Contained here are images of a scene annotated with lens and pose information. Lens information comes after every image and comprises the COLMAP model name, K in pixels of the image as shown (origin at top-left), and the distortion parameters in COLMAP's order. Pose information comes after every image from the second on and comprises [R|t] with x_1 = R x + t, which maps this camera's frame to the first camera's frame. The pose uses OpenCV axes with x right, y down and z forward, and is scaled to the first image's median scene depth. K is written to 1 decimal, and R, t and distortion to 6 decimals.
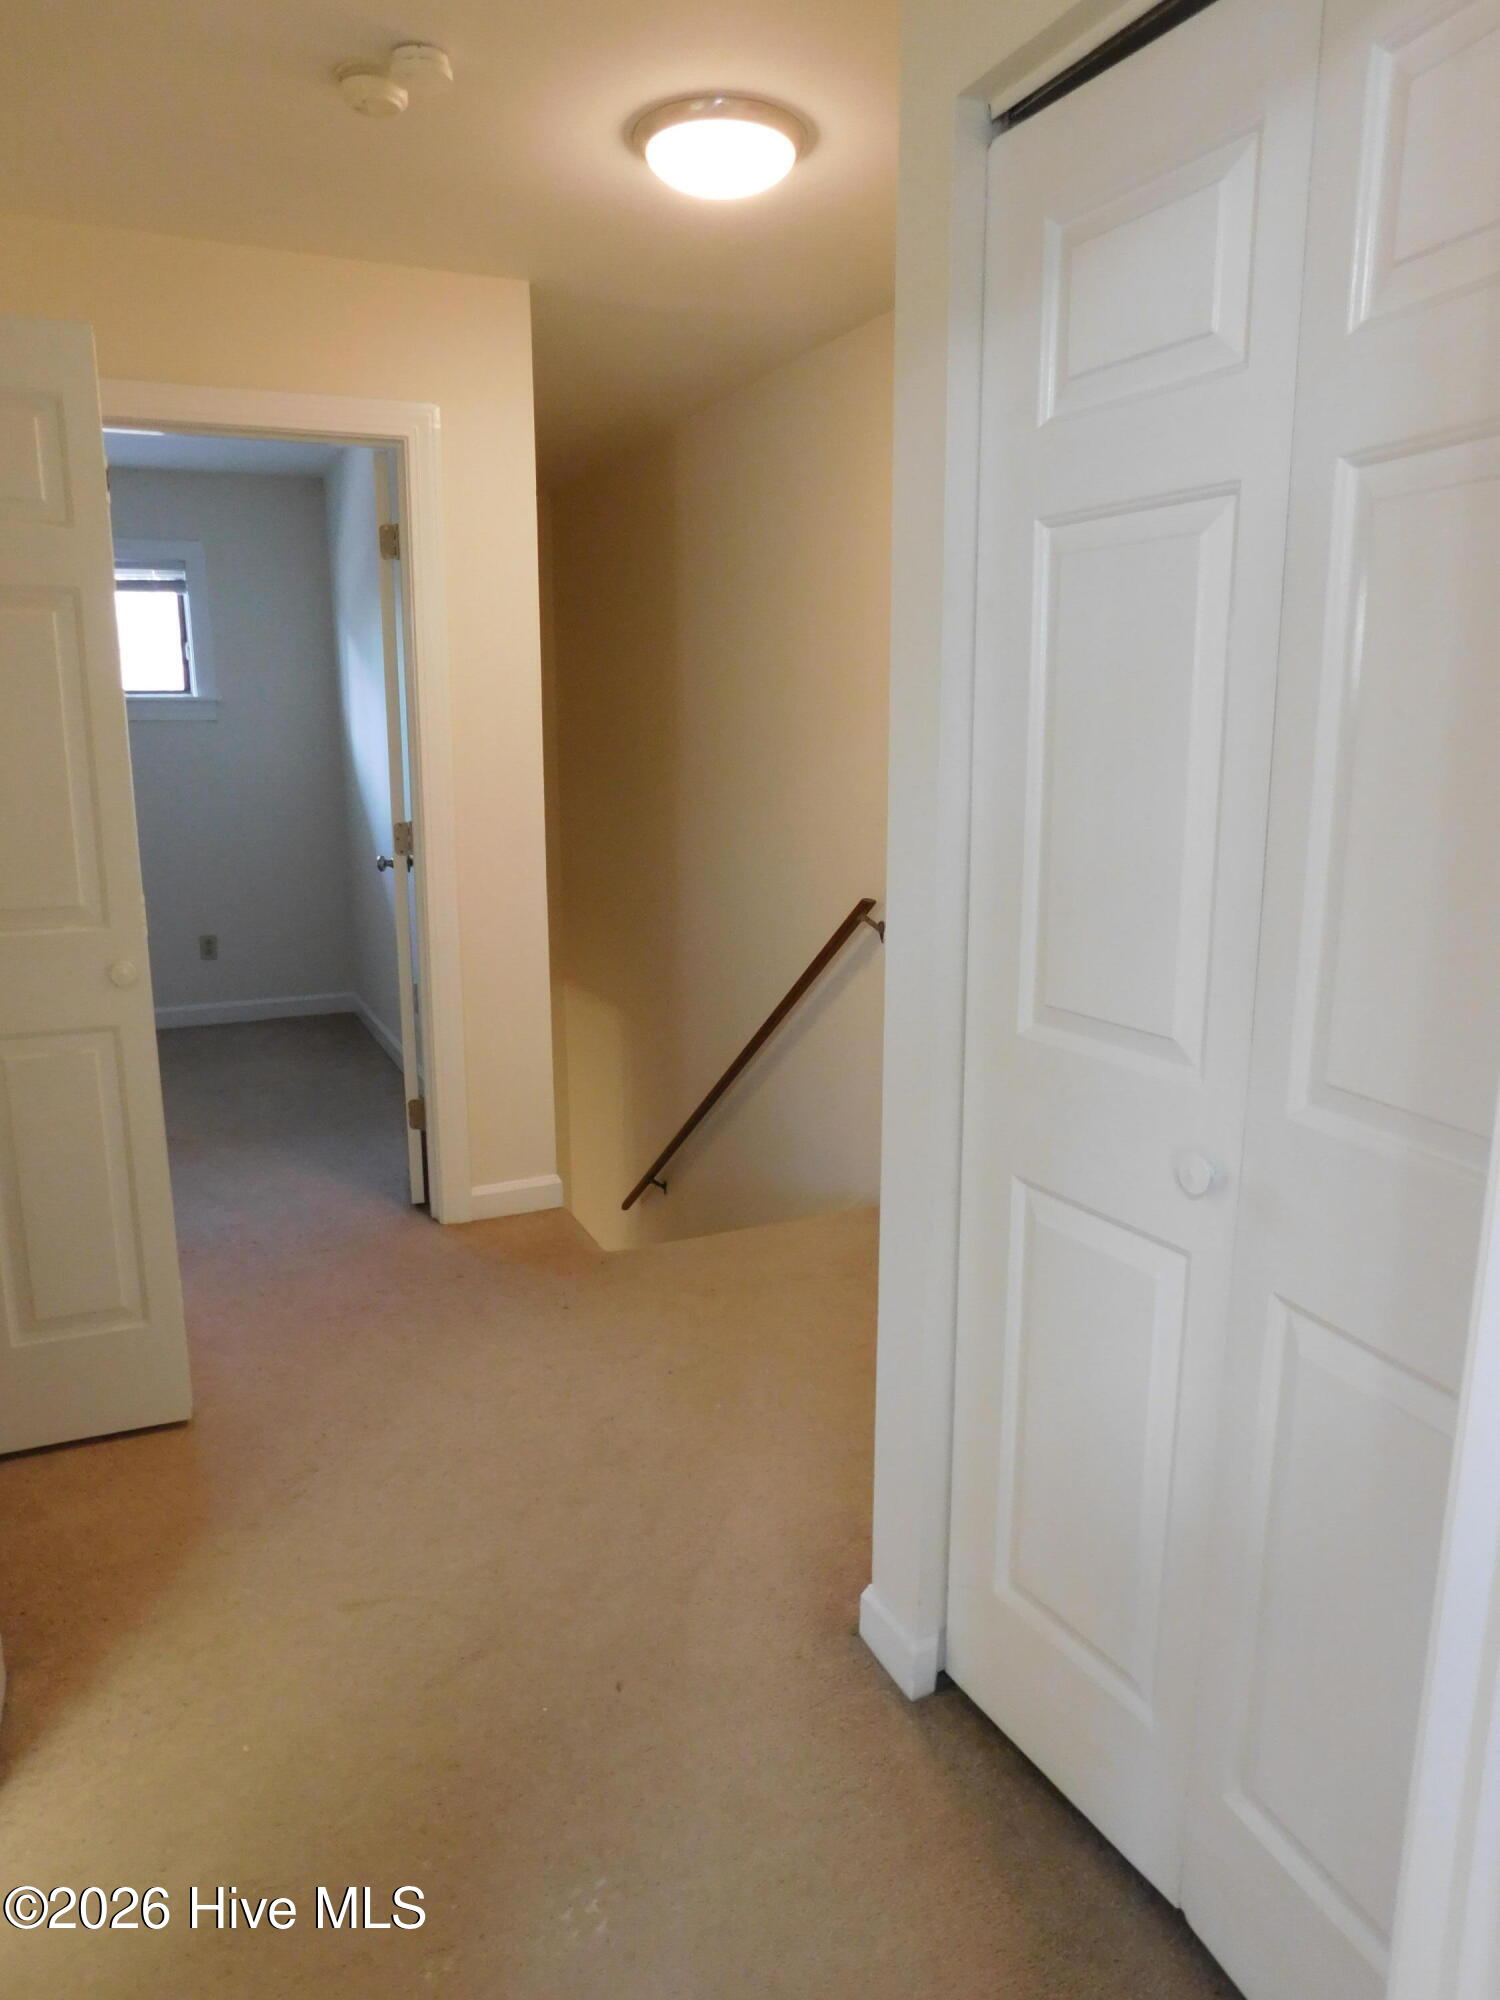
lens RADIAL K [[1315.8, 0, 755.4], [0, 1315.8, 1005.6], [0, 0, 1]] dist [-0.067877, 0.046809]
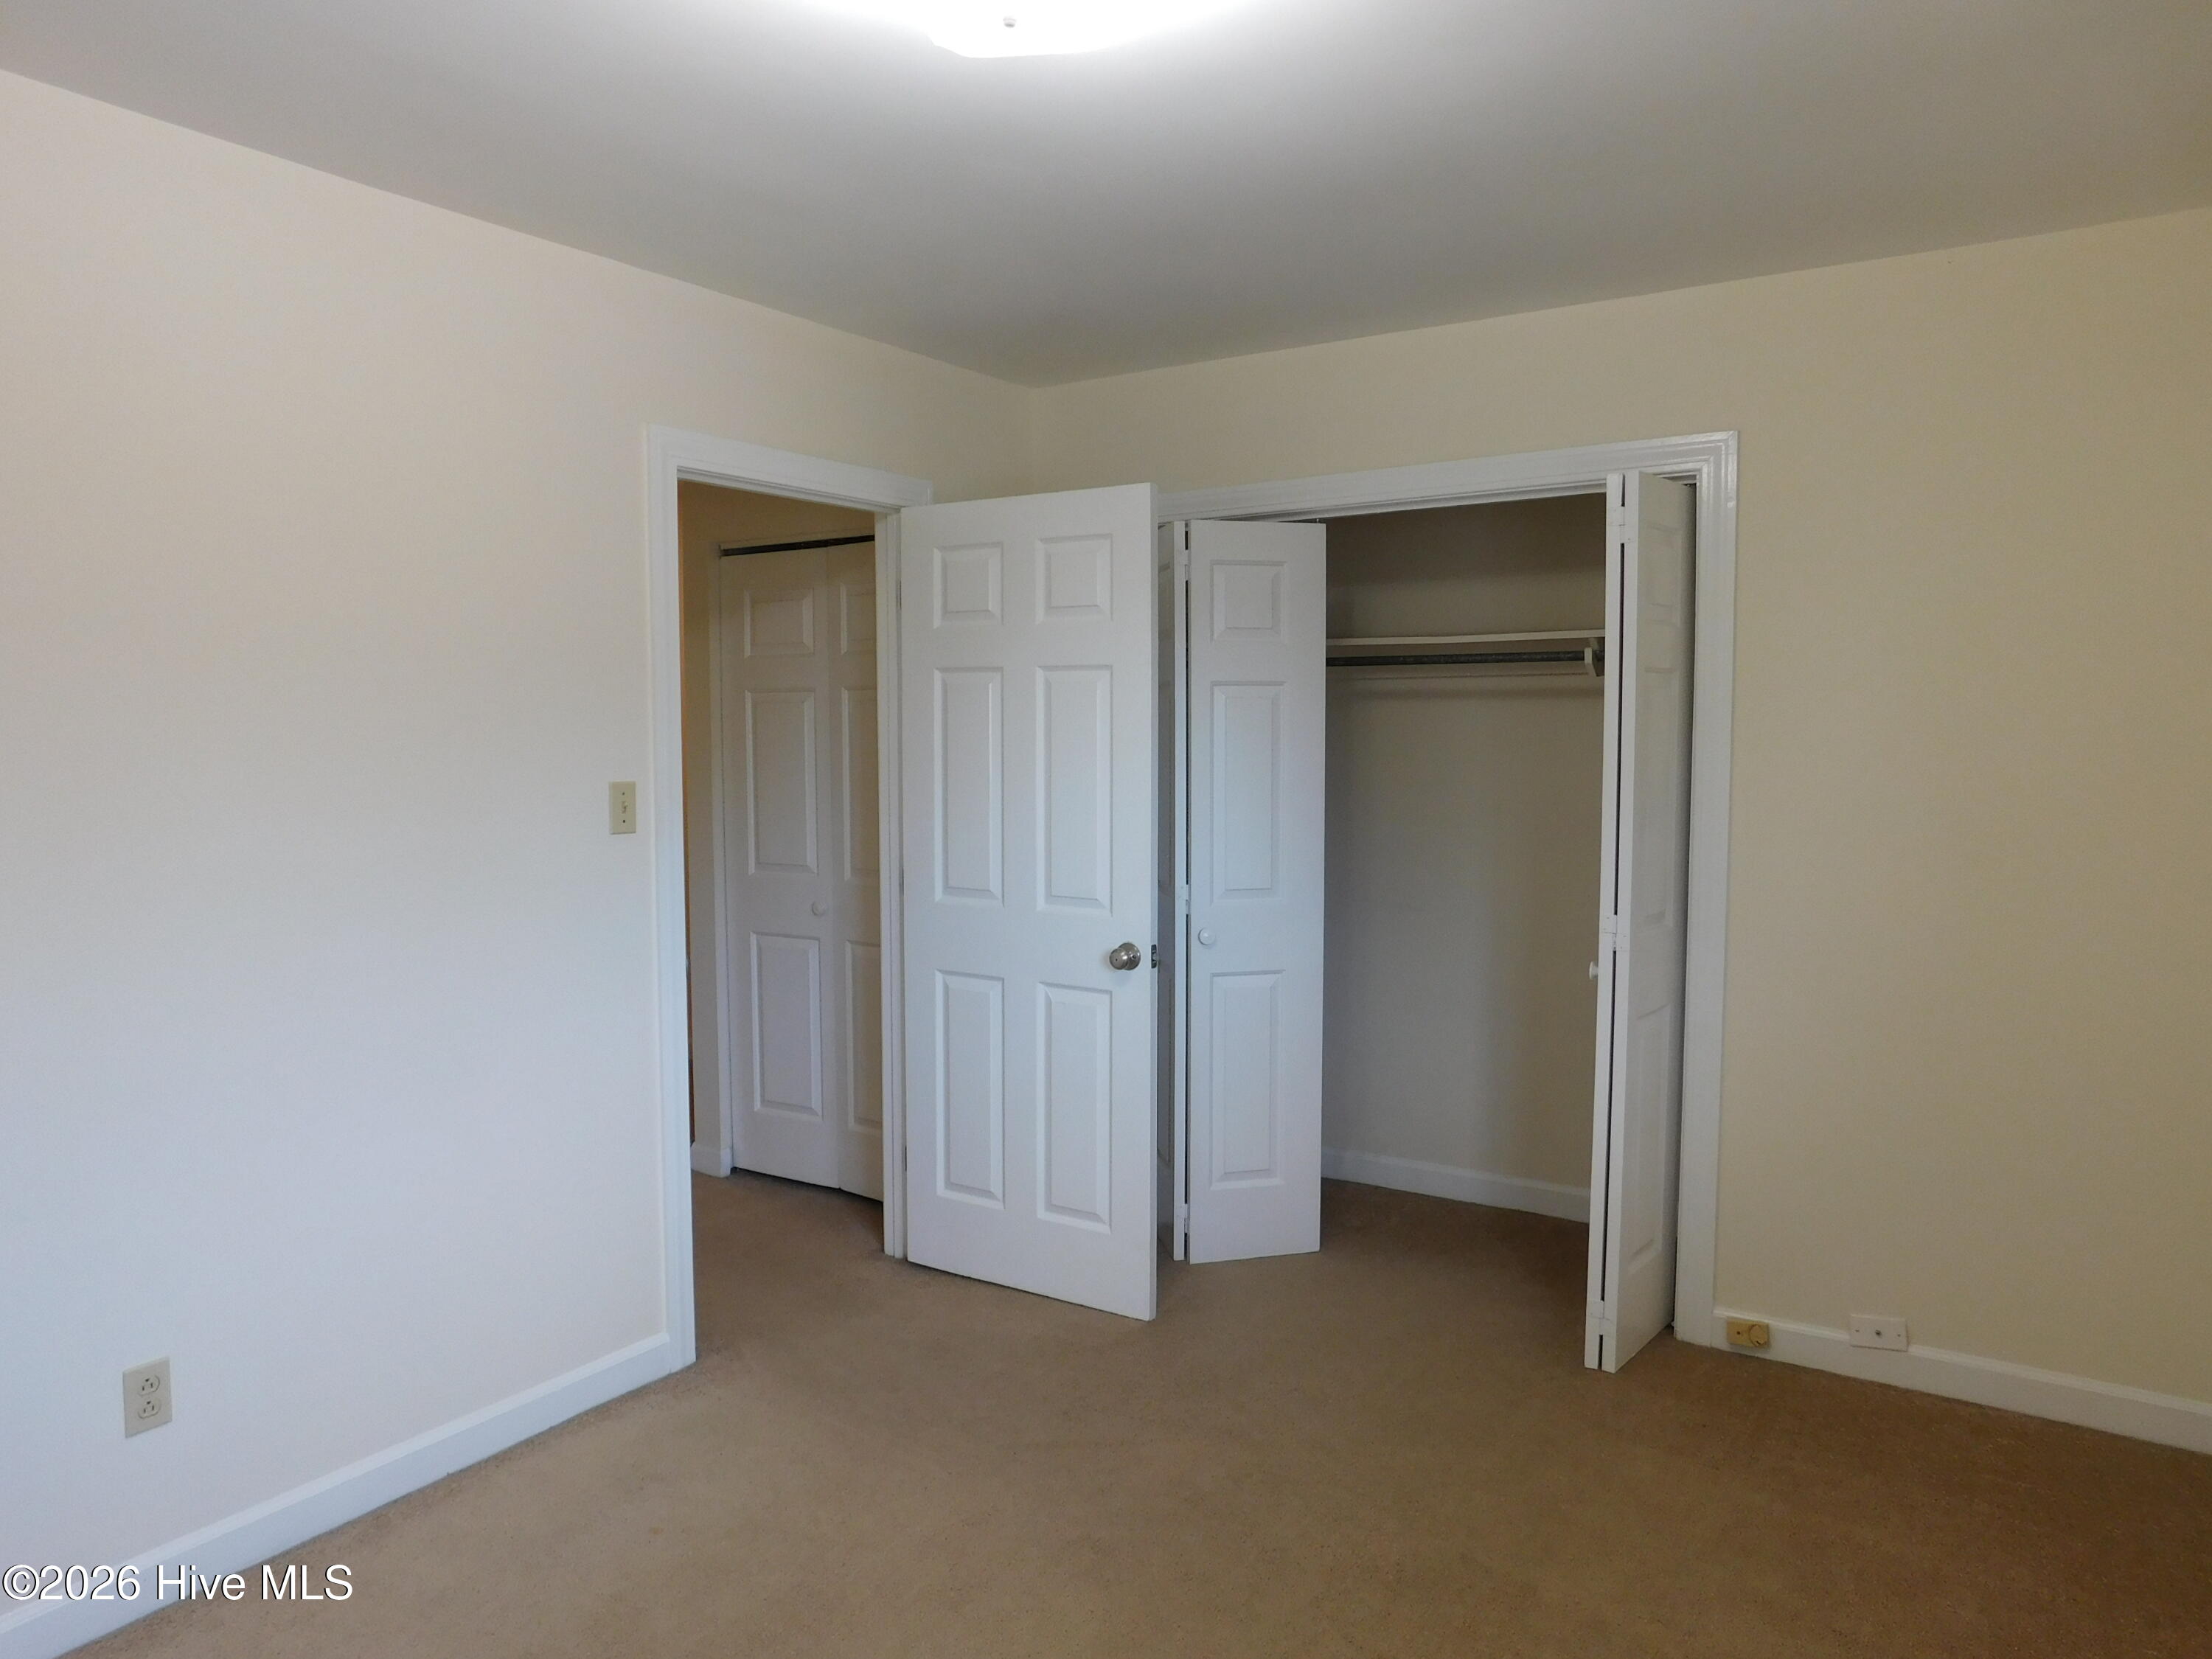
lens RADIAL K [[1455.3, 0, 1109.6], [0, 1455.3, 828.9], [0, 0, 1]] dist [-0.067877, 0.046809]
pose [[0.861952, -0.034876, 0.505790, -0.733477], [0.102944, 0.988889, -0.107246, 0.353043], [-0.496429, 0.144509, 0.855964, -2.119543]]
